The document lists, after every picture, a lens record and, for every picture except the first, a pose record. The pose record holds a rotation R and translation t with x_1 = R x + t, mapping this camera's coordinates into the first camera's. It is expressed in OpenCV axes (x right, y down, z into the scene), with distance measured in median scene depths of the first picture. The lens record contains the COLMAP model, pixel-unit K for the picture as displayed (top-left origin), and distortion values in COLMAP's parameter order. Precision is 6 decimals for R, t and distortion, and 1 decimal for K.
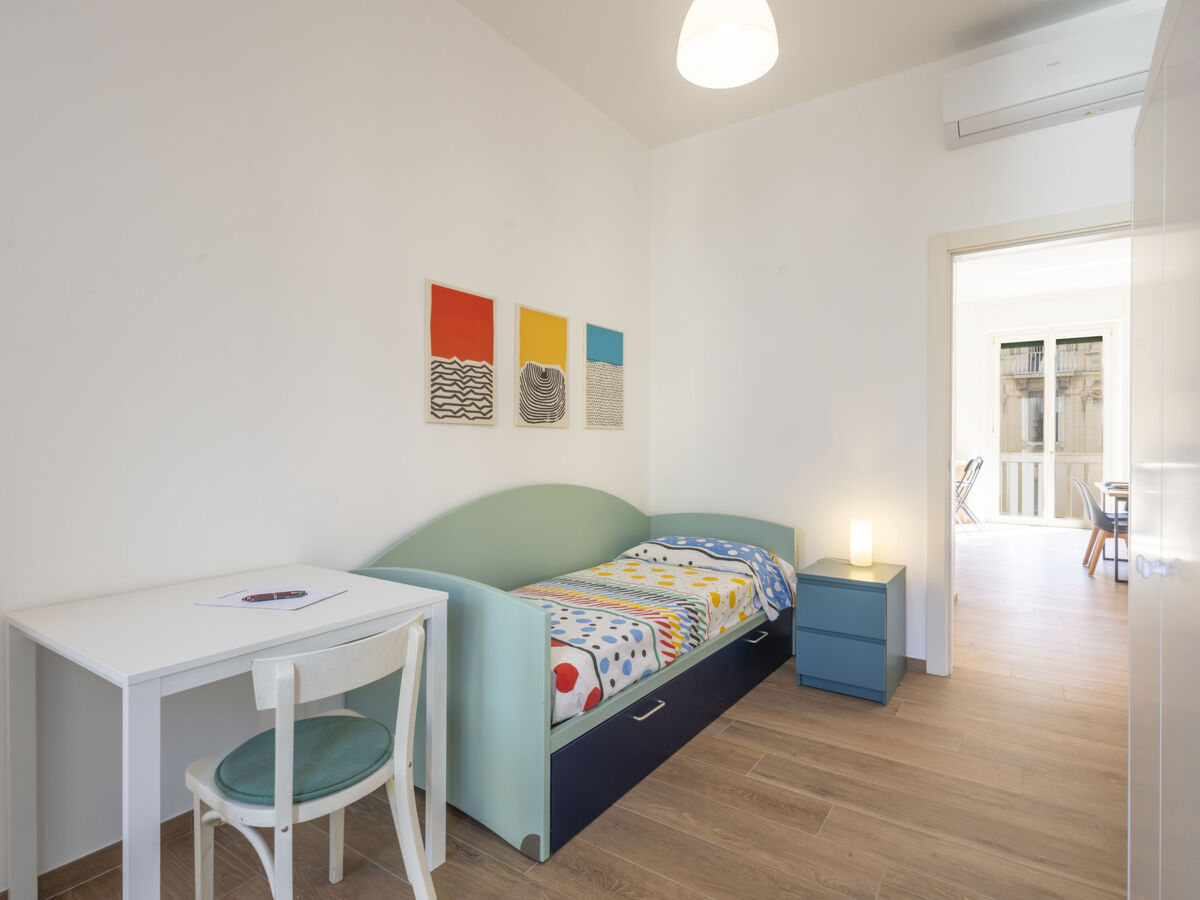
lens RADIAL K [[631.4, 0, 594.3], [0, 631.4, 436.5], [0, 0, 1]] dist [0.003422, 0.000104]
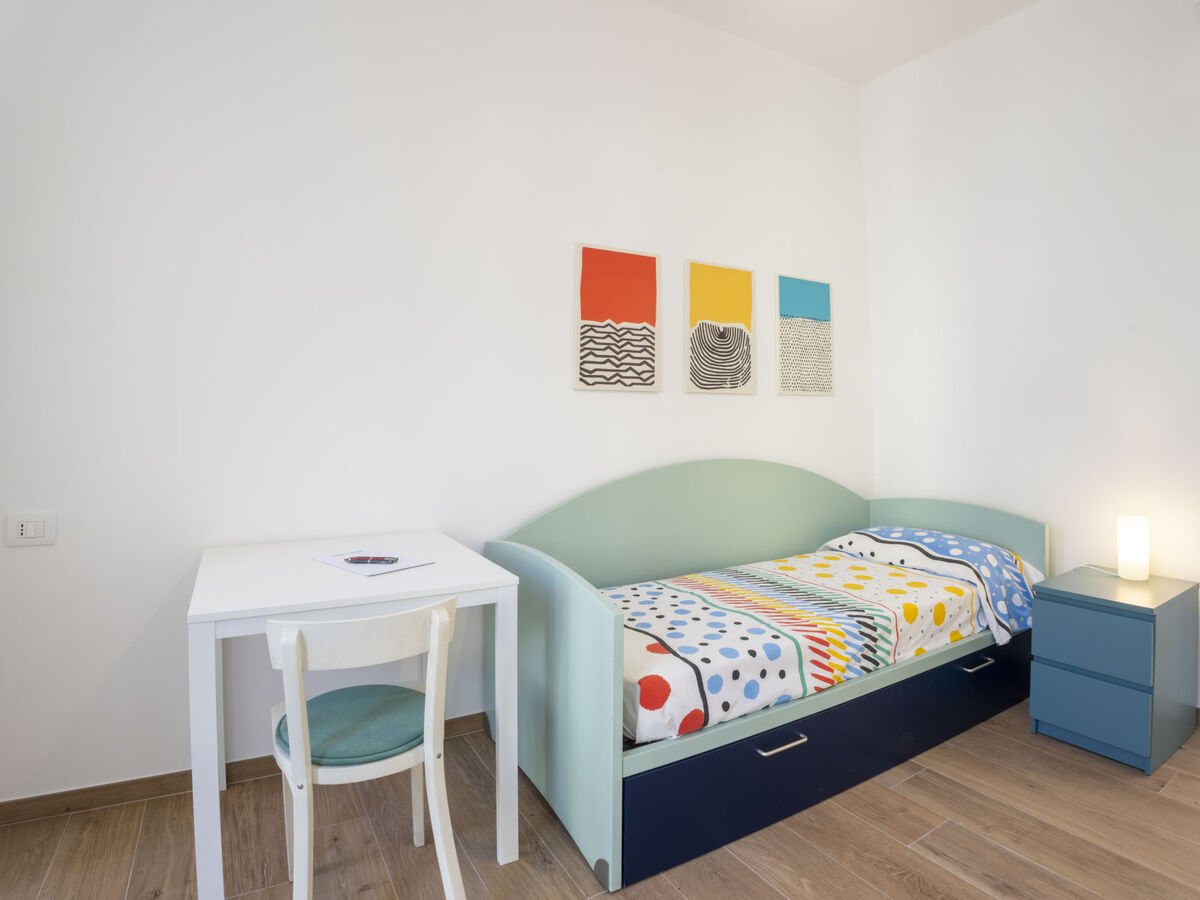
lens RADIAL K [[652.9, 0, 610.6], [0, 652.9, 342.8], [0, 0, 1]] dist [-0.112861, 0.017737]
pose [[0.913567, -0.034151, -0.405253, 0.173762], [-0.002989, 0.995877, -0.090660, -0.003265], [0.406678, 0.084035, 0.909698, 0.117178]]
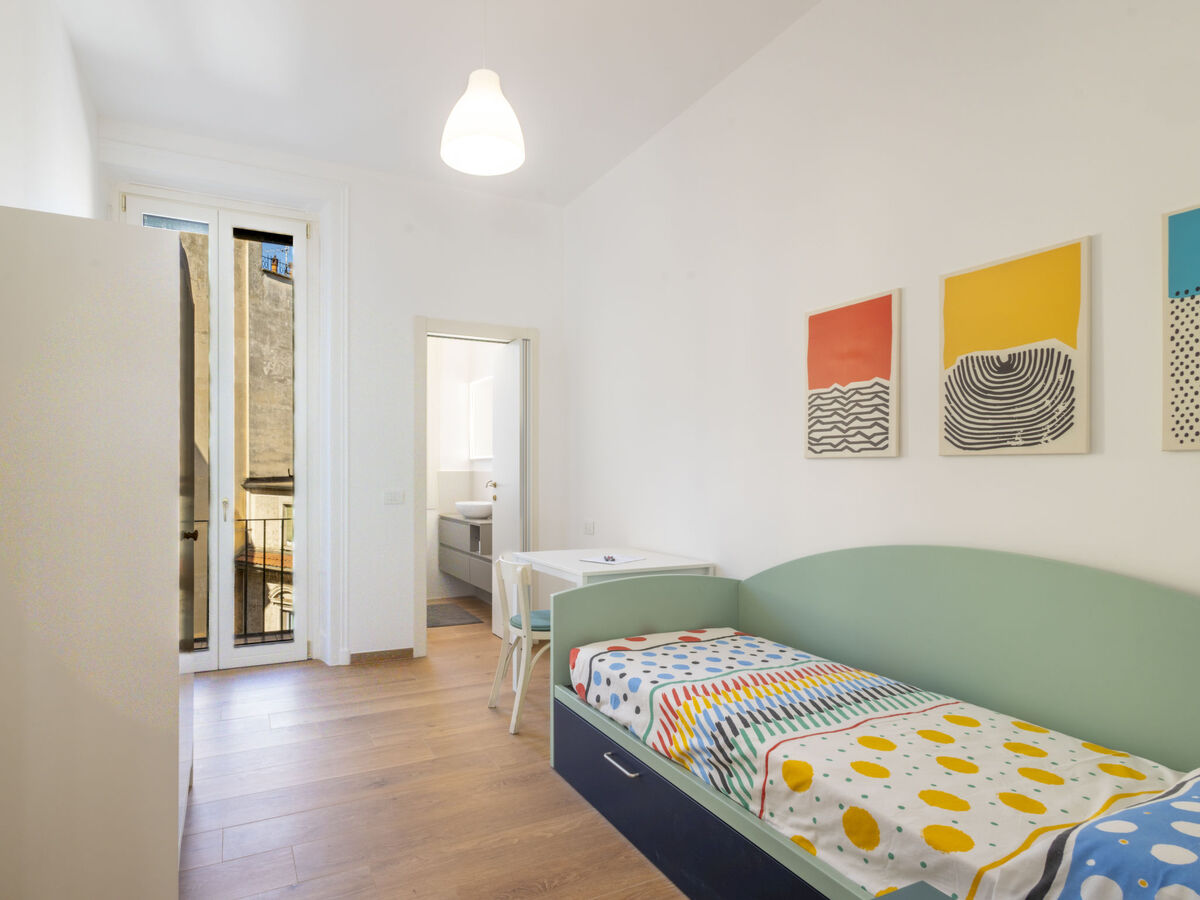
lens RADIAL K [[627.3, 0, 528.1], [0, 627.3, 445.7], [0, 0, 1]] dist [0.011203, -0.005631]
pose [[-0.499363, -0.040096, -0.865465, 0.763888], [0.003312, 0.998833, -0.048186, 0.003789], [0.866387, -0.026929, -0.498647, 1.055752]]
